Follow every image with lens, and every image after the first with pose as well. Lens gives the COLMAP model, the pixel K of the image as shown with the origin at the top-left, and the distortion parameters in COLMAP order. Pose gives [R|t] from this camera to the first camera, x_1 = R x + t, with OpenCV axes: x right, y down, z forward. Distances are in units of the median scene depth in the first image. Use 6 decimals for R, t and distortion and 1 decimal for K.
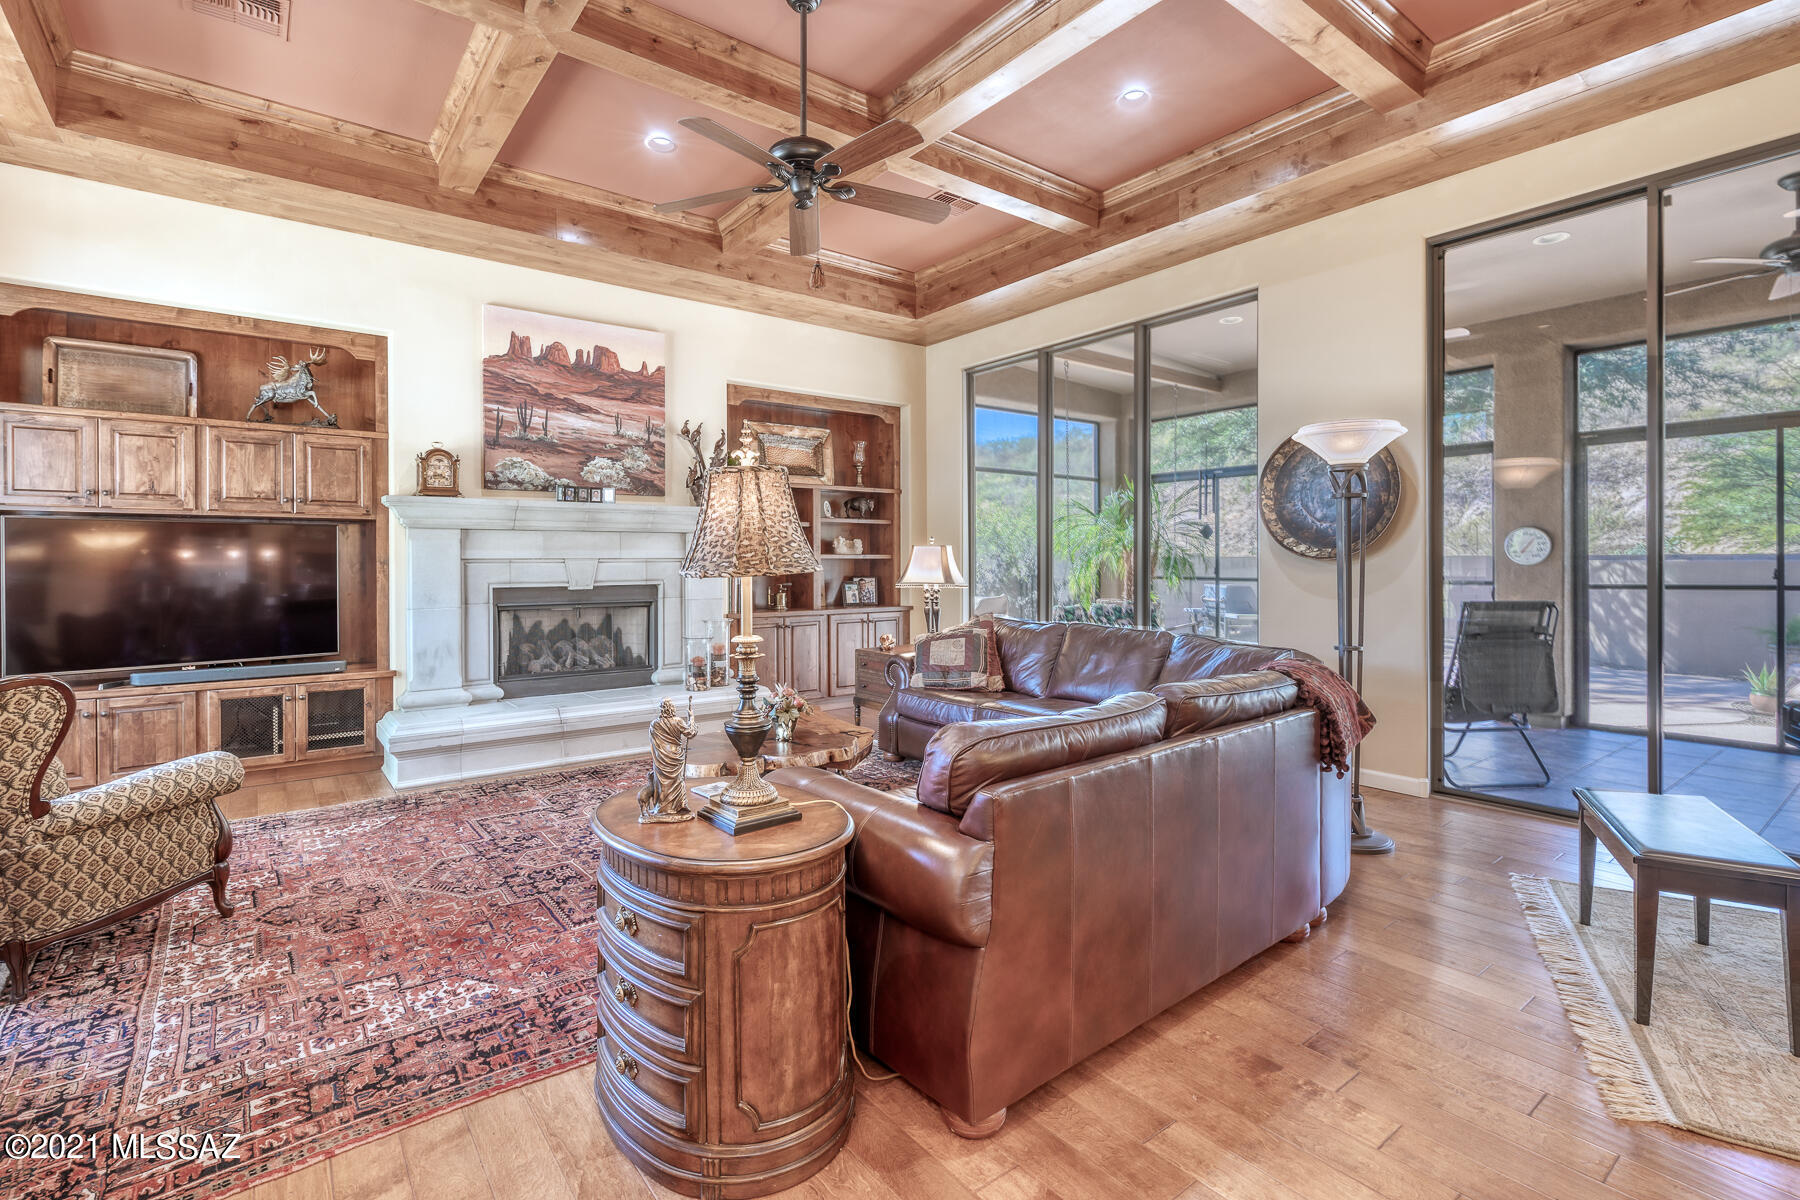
lens RADIAL K [[825.8, 0, 903.6], [0, 825.8, 592.4], [0, 0, 1]] dist [-0.006984, 0.001976]
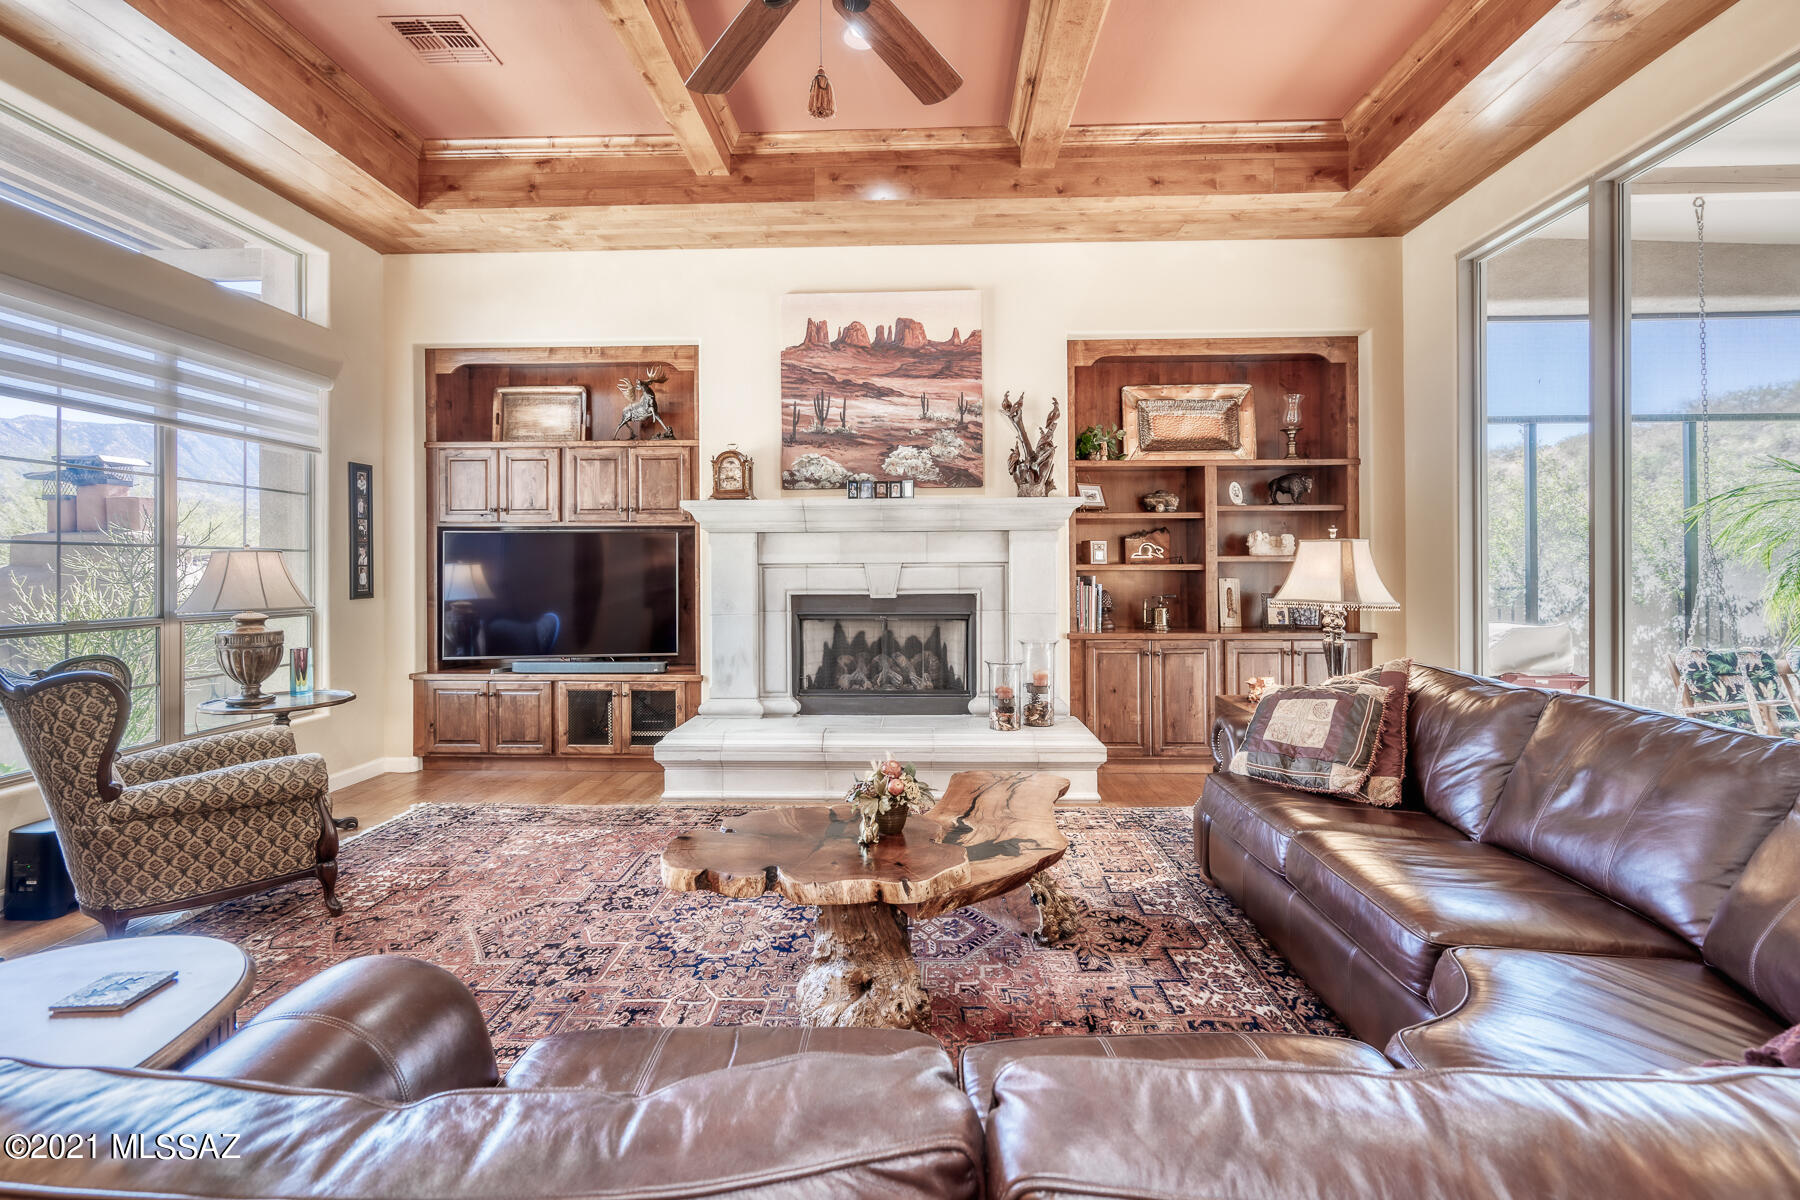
lens RADIAL K [[825.8, 0, 910.3], [0, 825.8, 576.9], [0, 0, 1]] dist [-0.006984, 0.001976]
pose [[0.768830, 0.006739, -0.639417, 0.214606], [-0.021779, 0.999640, -0.015652, -0.014473], [0.639082, 0.025959, 0.768701, 0.378696]]
